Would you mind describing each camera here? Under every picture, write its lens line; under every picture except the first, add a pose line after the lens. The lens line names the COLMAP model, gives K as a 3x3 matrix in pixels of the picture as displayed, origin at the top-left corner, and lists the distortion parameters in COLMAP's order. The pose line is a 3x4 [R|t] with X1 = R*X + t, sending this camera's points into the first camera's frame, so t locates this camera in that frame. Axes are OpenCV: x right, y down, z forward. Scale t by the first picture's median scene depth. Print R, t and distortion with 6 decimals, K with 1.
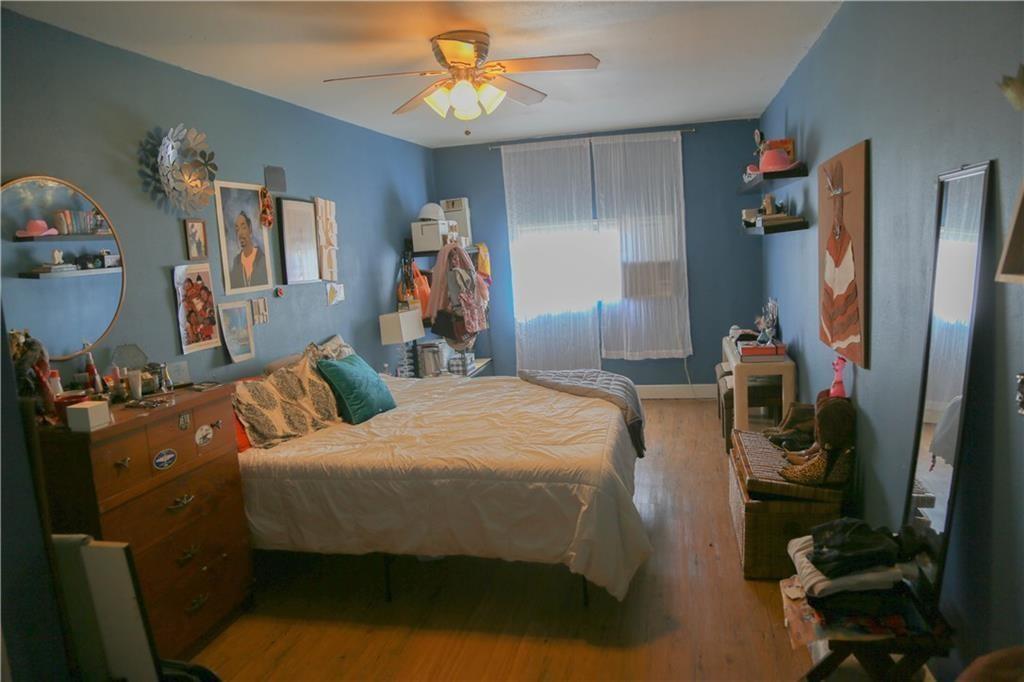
lens RADIAL K [[697.4, 0, 512.0], [0, 697.4, 341.0], [0, 0, 1]] dist [-0.134097, 0.087989]
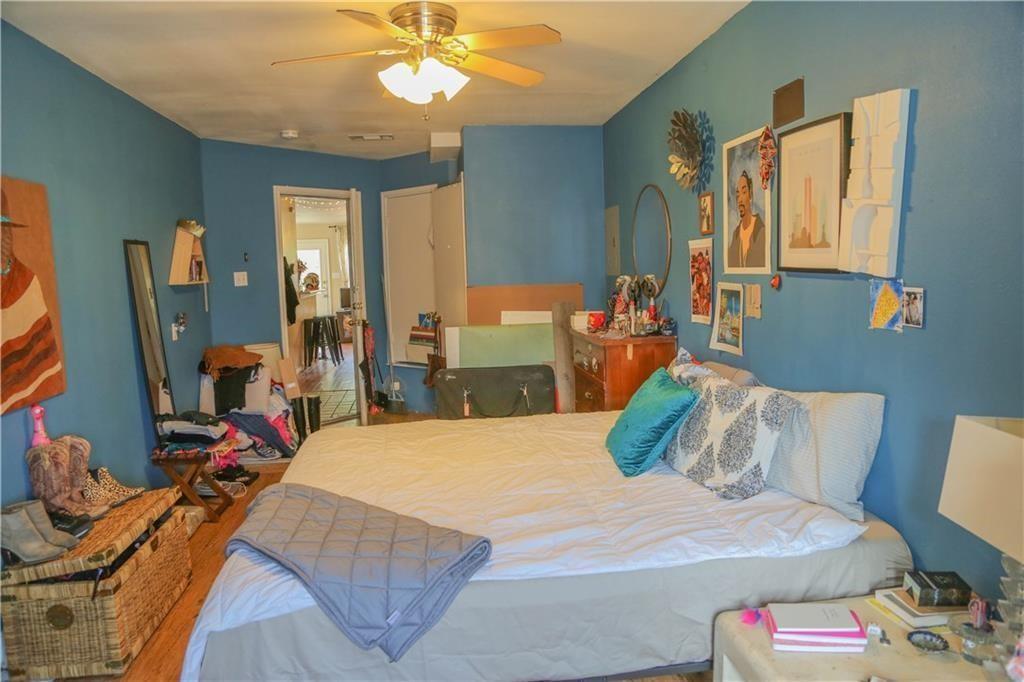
lens RADIAL K [[697.4, 0, 512.0], [0, 697.4, 341.0], [0, 0, 1]] dist [-0.134097, 0.087989]
pose [[-0.938257, 0.111130, -0.327605, 0.141208], [0.027864, 0.968198, 0.248629, -0.211694], [0.344816, 0.224150, -0.911514, 1.733361]]
